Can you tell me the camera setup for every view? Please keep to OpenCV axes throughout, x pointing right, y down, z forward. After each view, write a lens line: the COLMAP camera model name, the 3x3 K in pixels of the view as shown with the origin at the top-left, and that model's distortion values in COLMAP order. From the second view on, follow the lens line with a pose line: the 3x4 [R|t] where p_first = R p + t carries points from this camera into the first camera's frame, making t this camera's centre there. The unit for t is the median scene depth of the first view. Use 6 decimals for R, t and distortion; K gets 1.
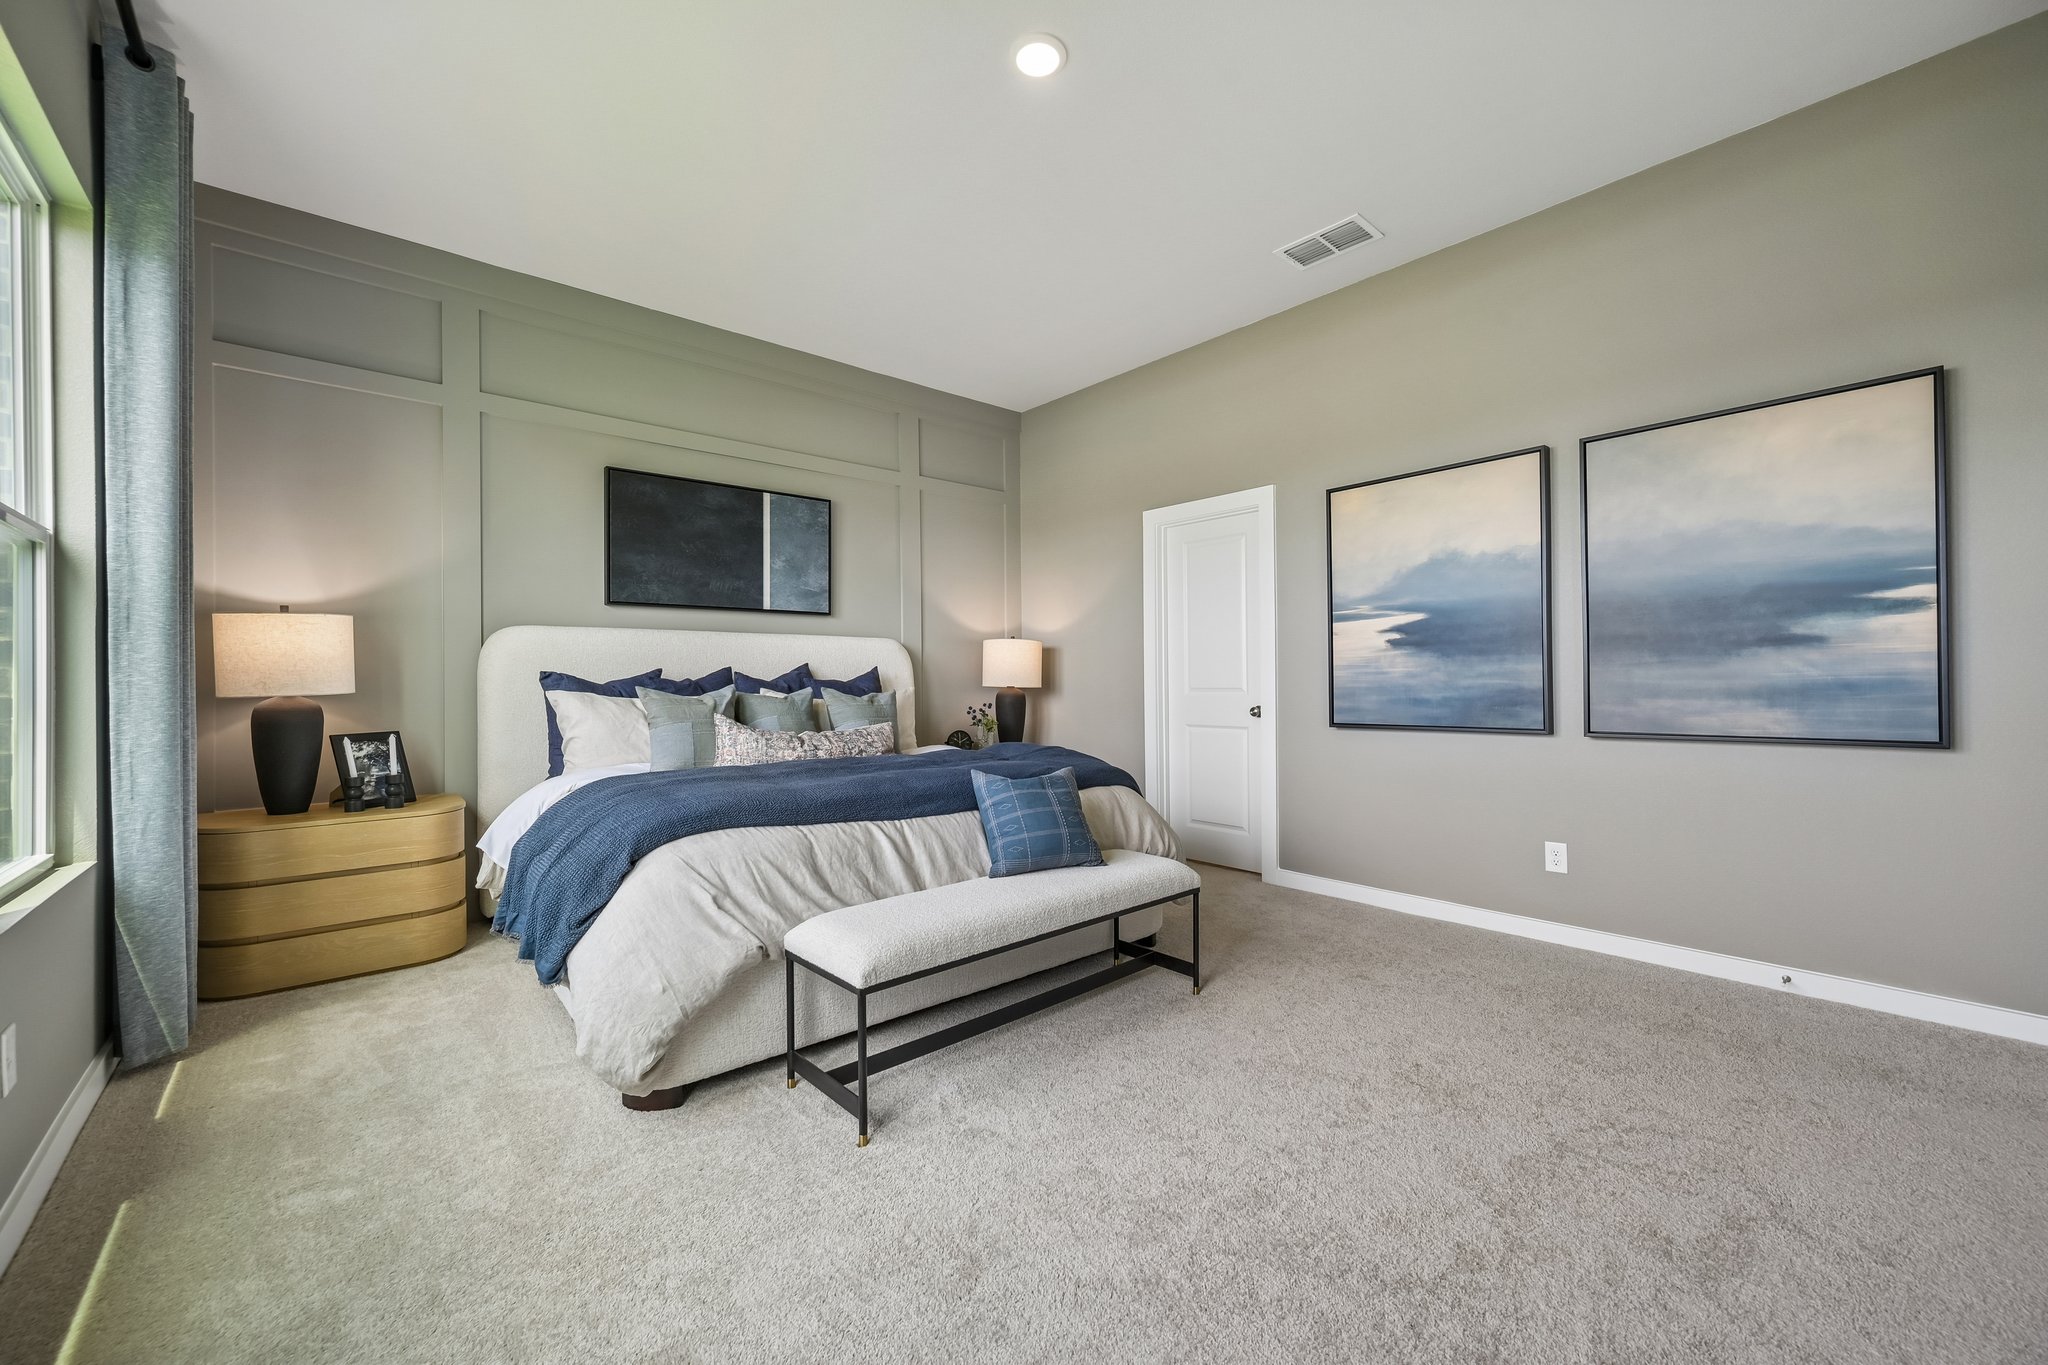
lens RADIAL K [[807.4, 0, 1030.2], [0, 807.4, 680.0], [0, 0, 1]] dist [0.001592, -0.000084]
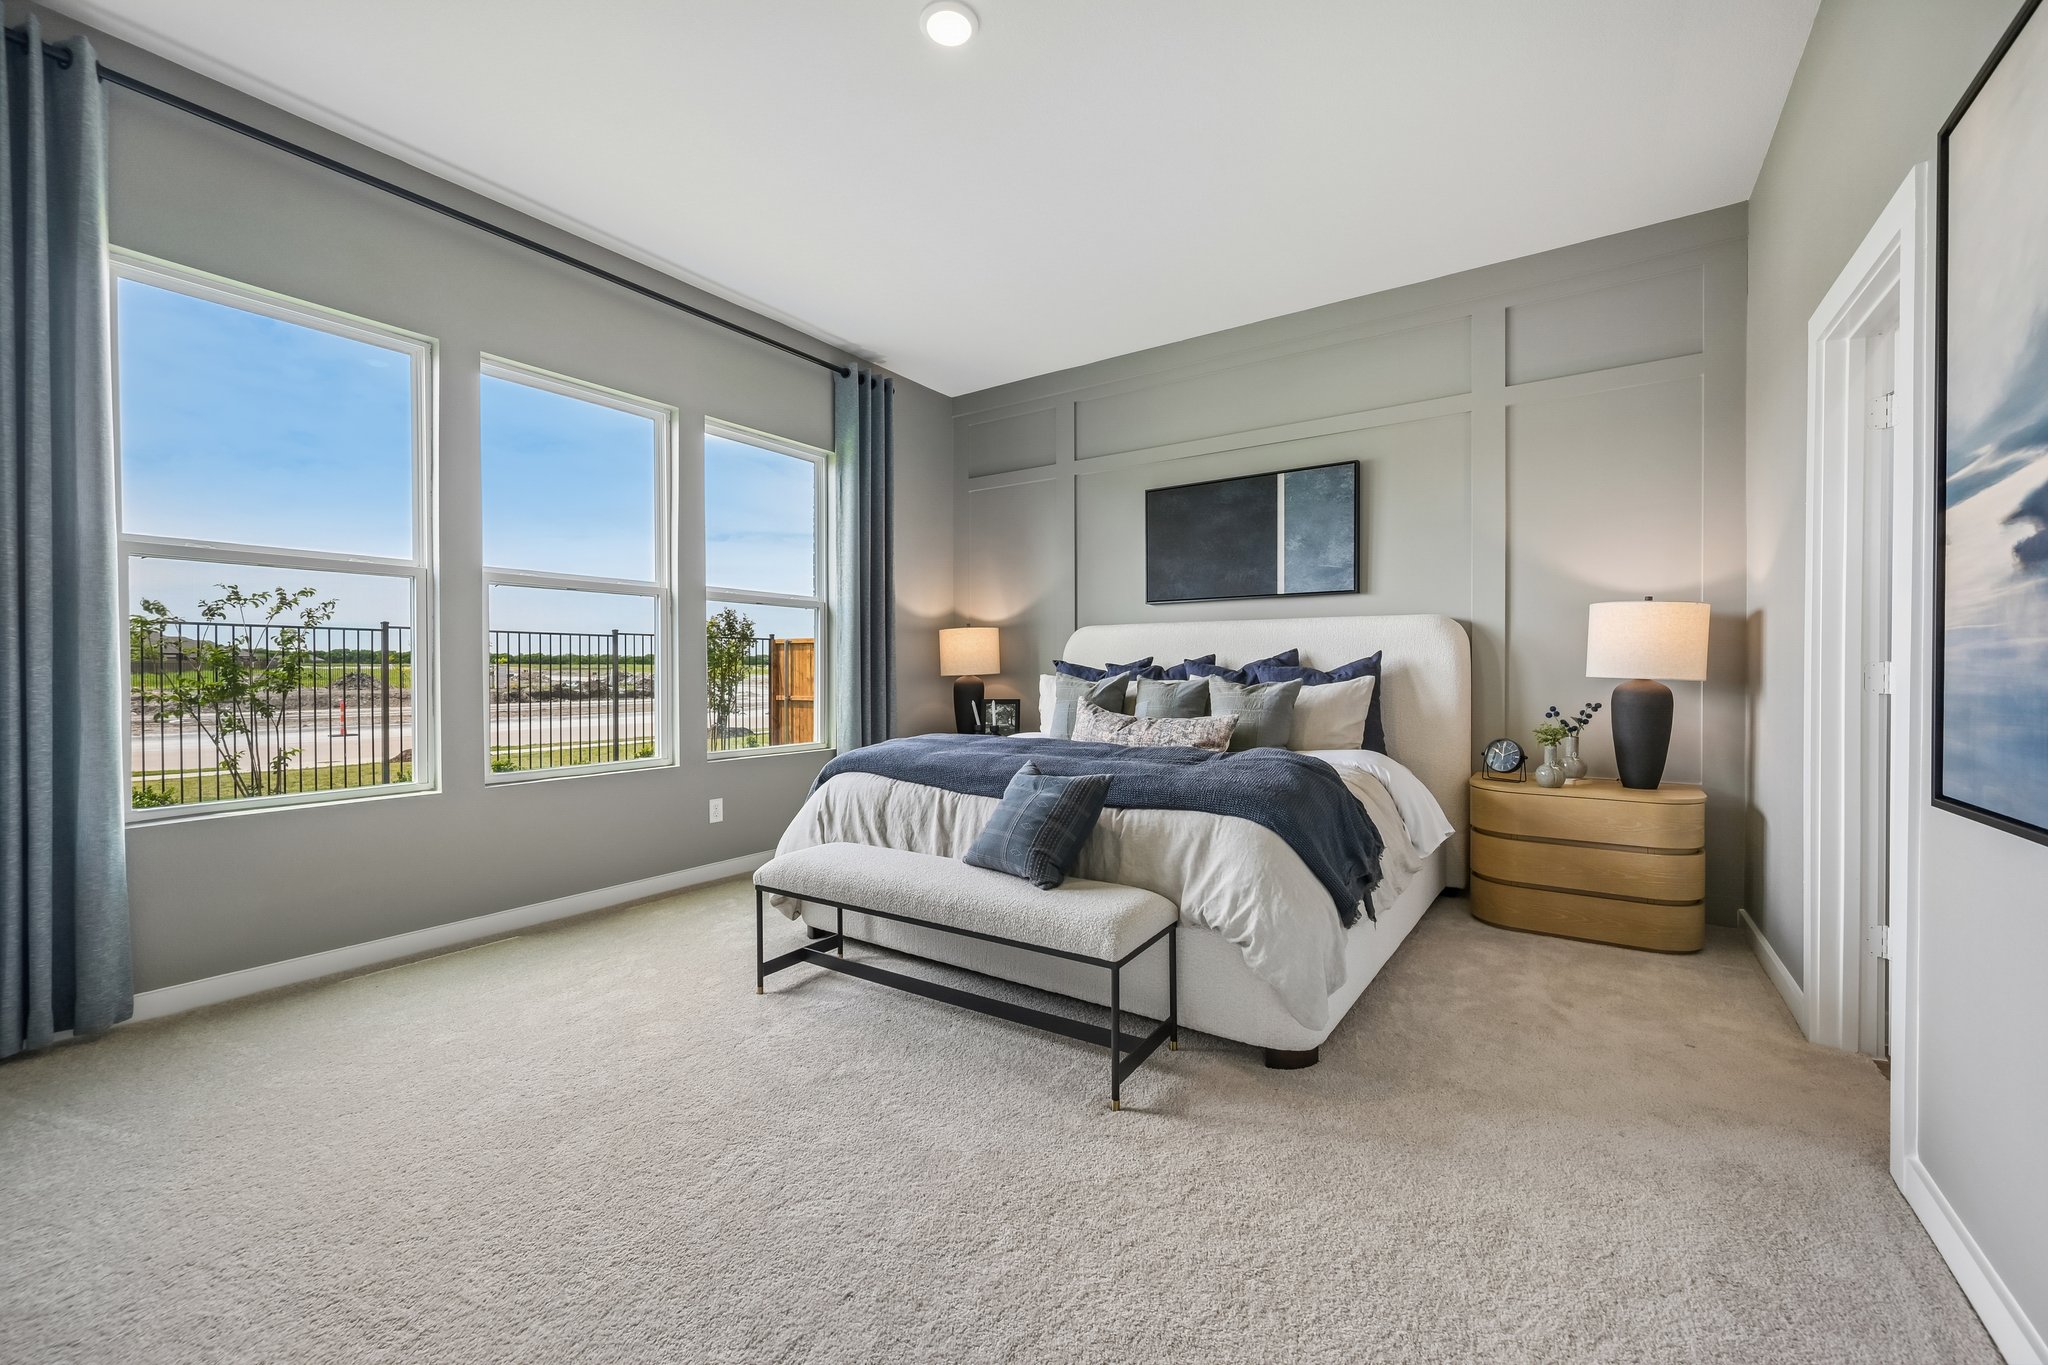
lens RADIAL K [[807.4, 0, 1030.2], [0, 807.4, 680.0], [0, 0, 1]] dist [0.001592, -0.000084]
pose [[0.252736, 0.019251, -0.967344, 0.573927], [0.000397, 0.999800, 0.020000, -0.003819], [0.967535, -0.005439, 0.252677, 0.492848]]
